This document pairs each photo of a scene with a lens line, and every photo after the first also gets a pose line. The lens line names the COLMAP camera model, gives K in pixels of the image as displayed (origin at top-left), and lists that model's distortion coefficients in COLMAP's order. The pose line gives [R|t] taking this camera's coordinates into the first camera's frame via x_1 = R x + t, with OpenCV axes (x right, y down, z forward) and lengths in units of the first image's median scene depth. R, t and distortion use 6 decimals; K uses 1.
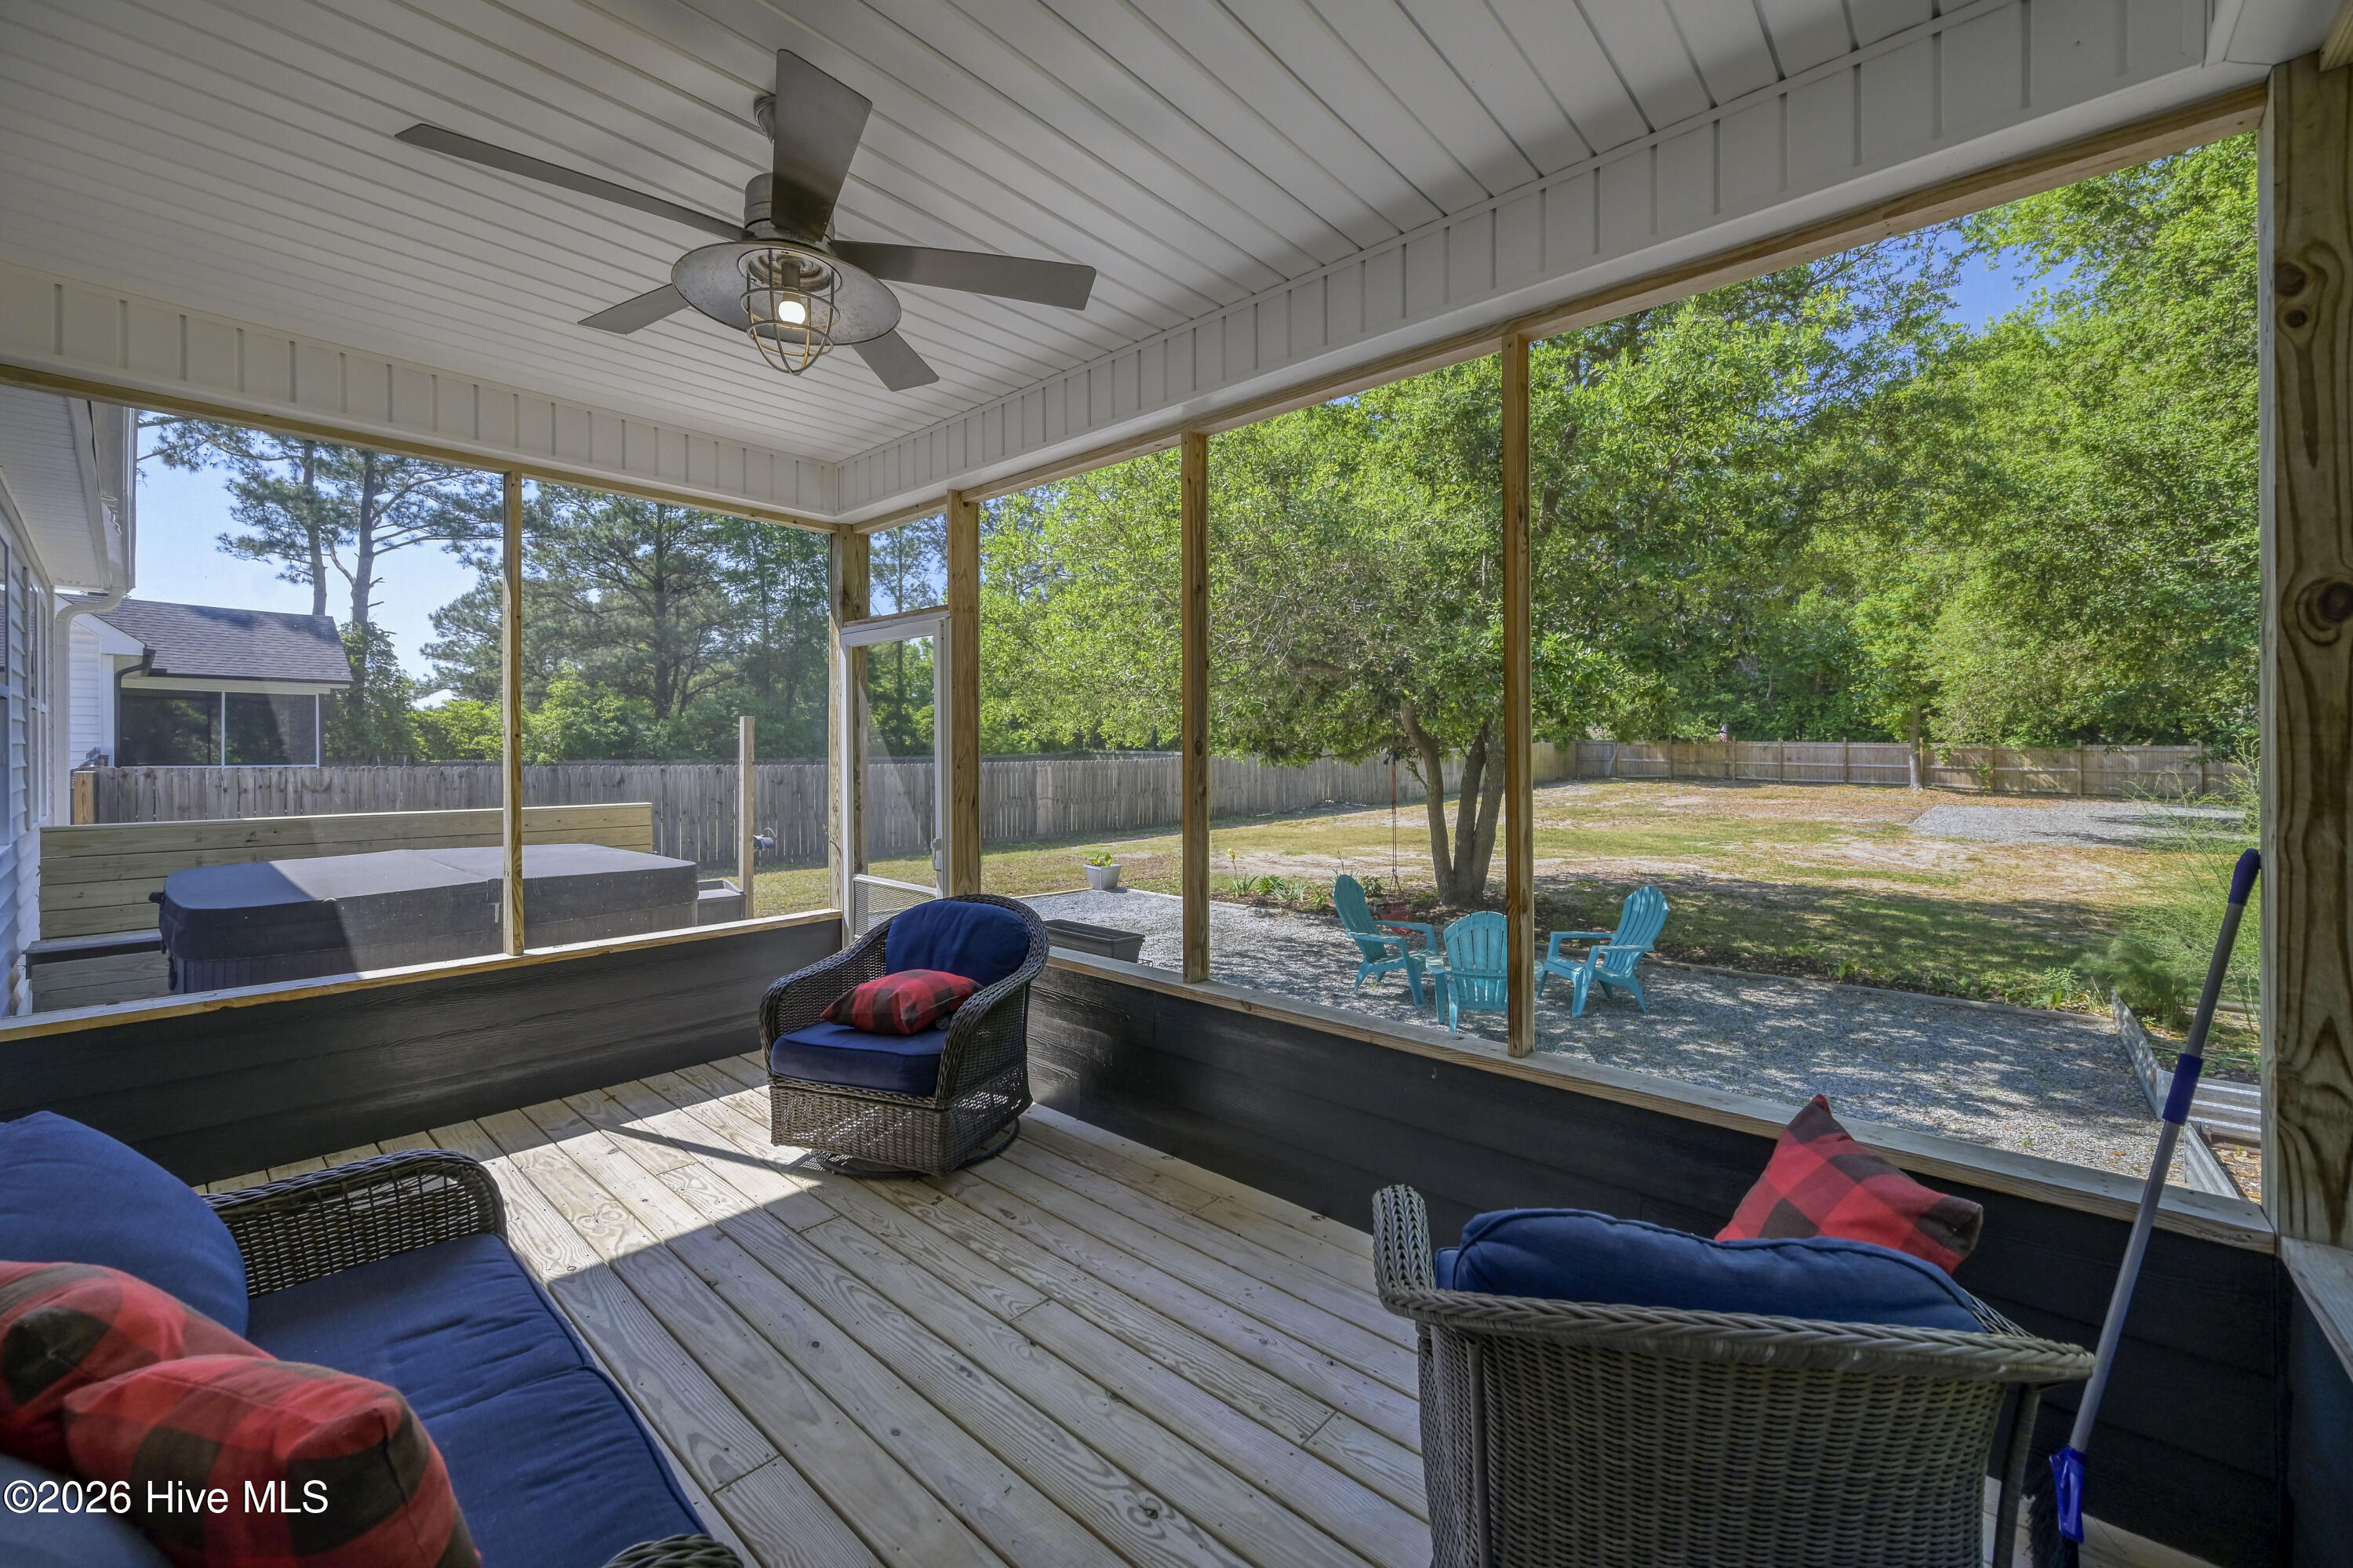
lens RADIAL K [[932.1, 0, 1199.2], [0, 932.1, 746.1], [0, 0, 1]] dist [-0.002189, 0.000626]
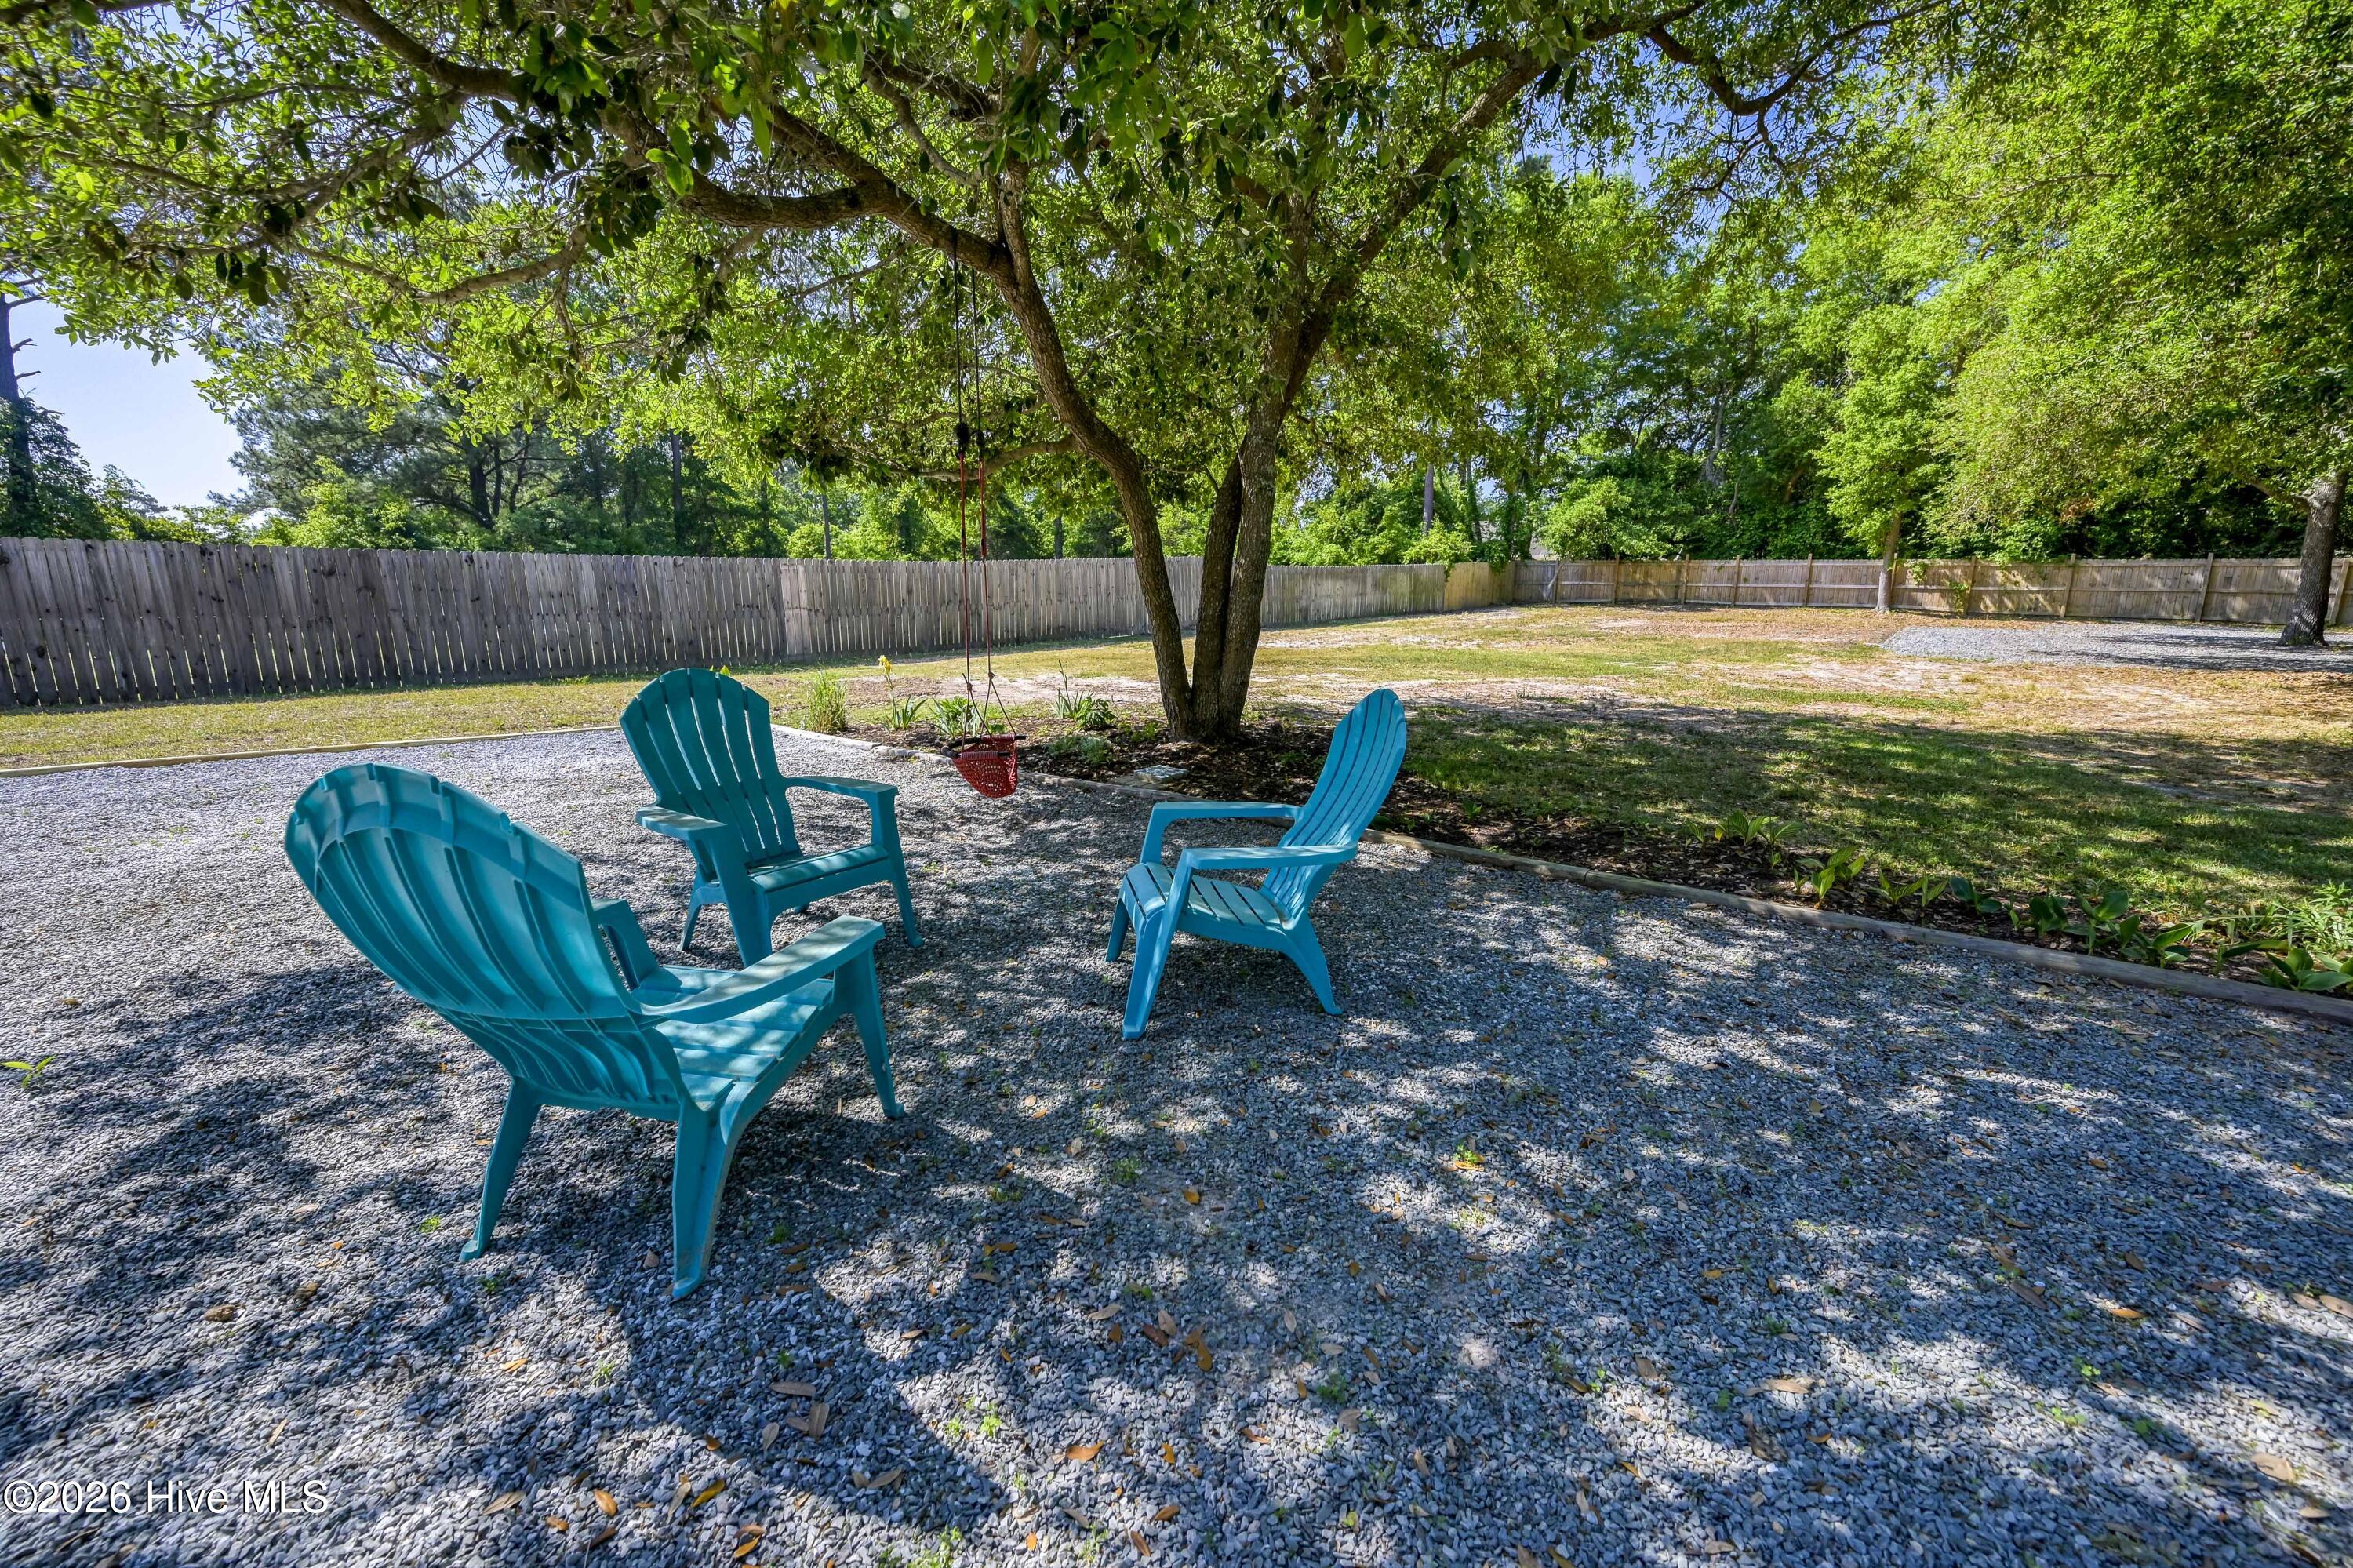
lens RADIAL K [[932.1, 0, 1173.2], [0, 932.1, 782.5], [0, 0, 1]] dist [-0.002189, 0.000626]
pose [[0.999681, -0.004696, 0.024815, 0.071907], [-0.000620, 0.977702, 0.209997, 0.020444], [-0.025248, -0.209945, 0.977387, 0.117216]]
